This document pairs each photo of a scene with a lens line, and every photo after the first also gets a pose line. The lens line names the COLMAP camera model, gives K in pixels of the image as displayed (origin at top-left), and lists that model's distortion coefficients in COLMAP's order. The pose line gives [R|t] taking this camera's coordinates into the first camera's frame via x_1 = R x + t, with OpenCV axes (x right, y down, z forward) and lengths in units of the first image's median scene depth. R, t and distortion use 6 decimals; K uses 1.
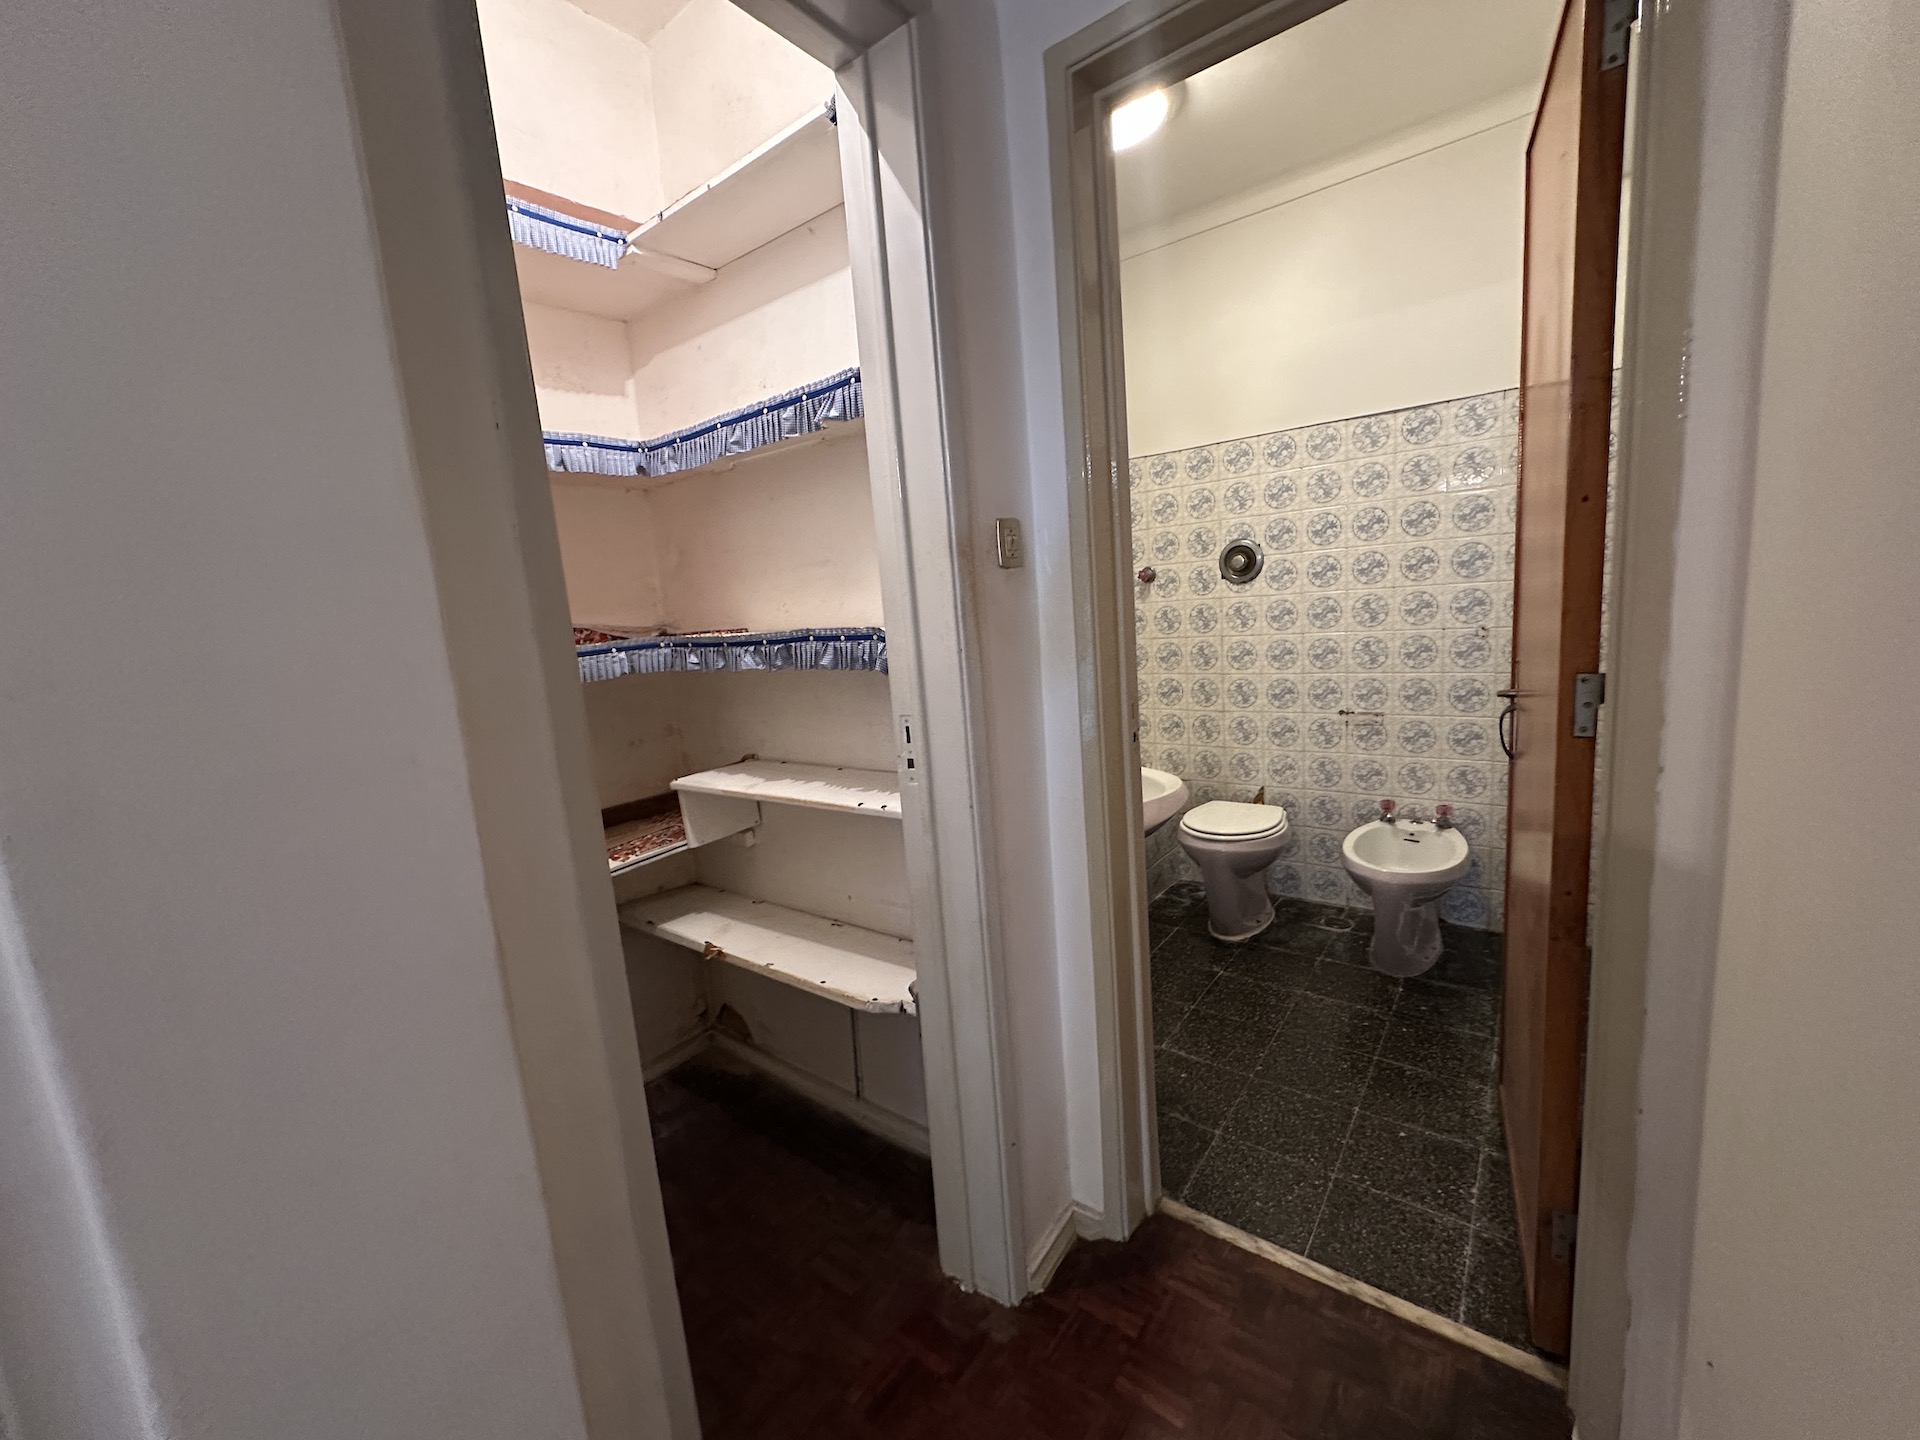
lens RADIAL K [[768.4, 0, 959.5], [0, 768.4, 717.3], [0, 0, 1]] dist [-0.002871, 0.000716]
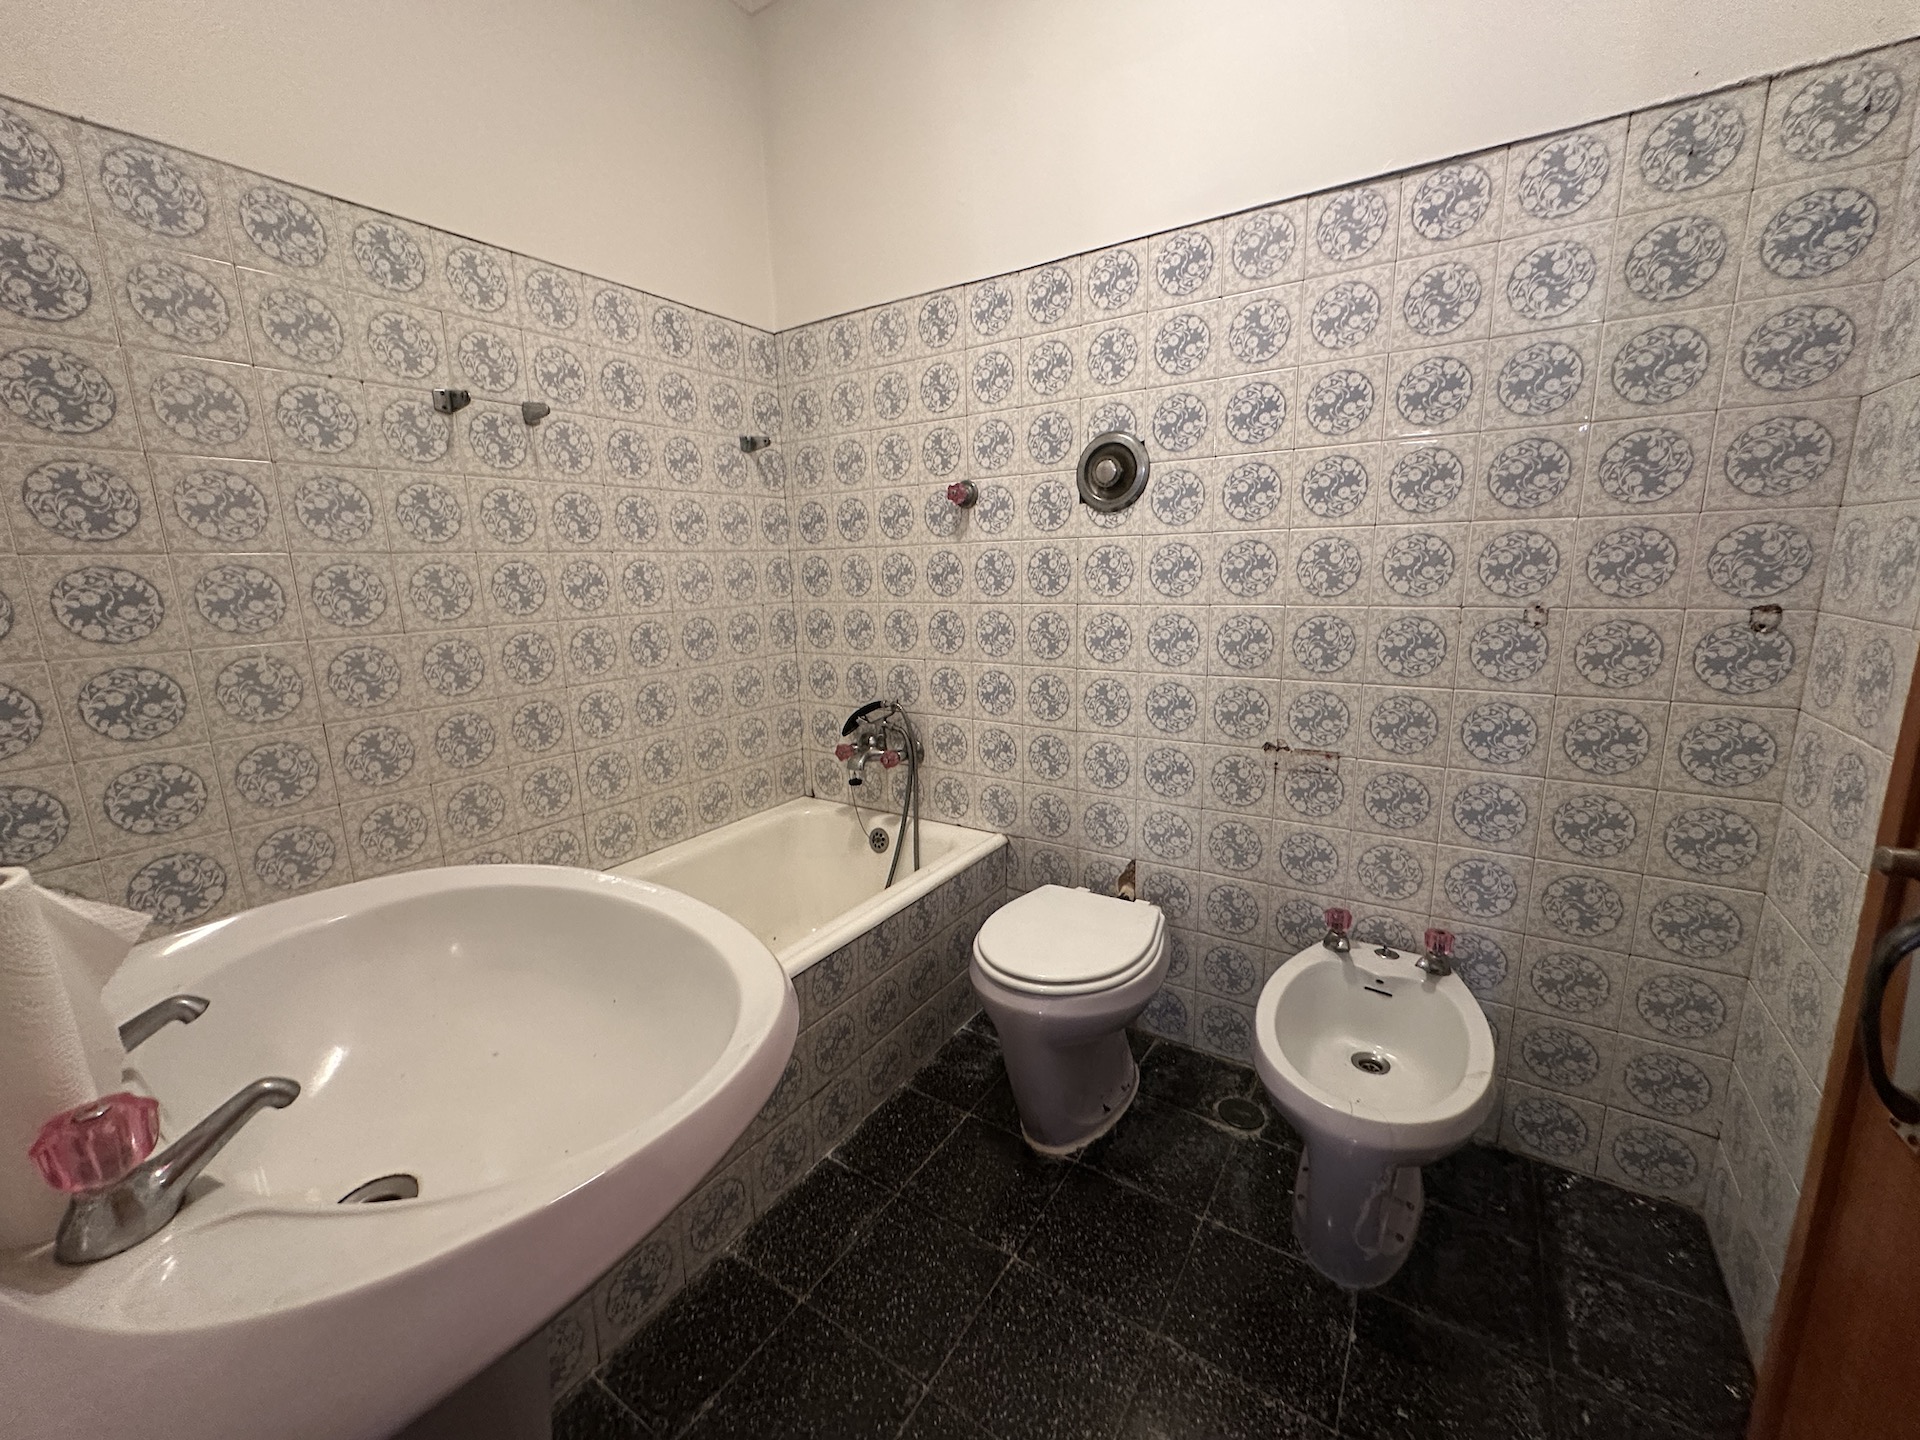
lens RADIAL K [[768.4, 0, 959.5], [0, 768.4, 717.3], [0, 0, 1]] dist [-0.002871, 0.000716]
pose [[0.996089, 0.033636, 0.081697, 0.221908], [-0.037335, 0.998326, 0.044175, -0.044451], [-0.080074, -0.047052, 0.995678, 0.451015]]
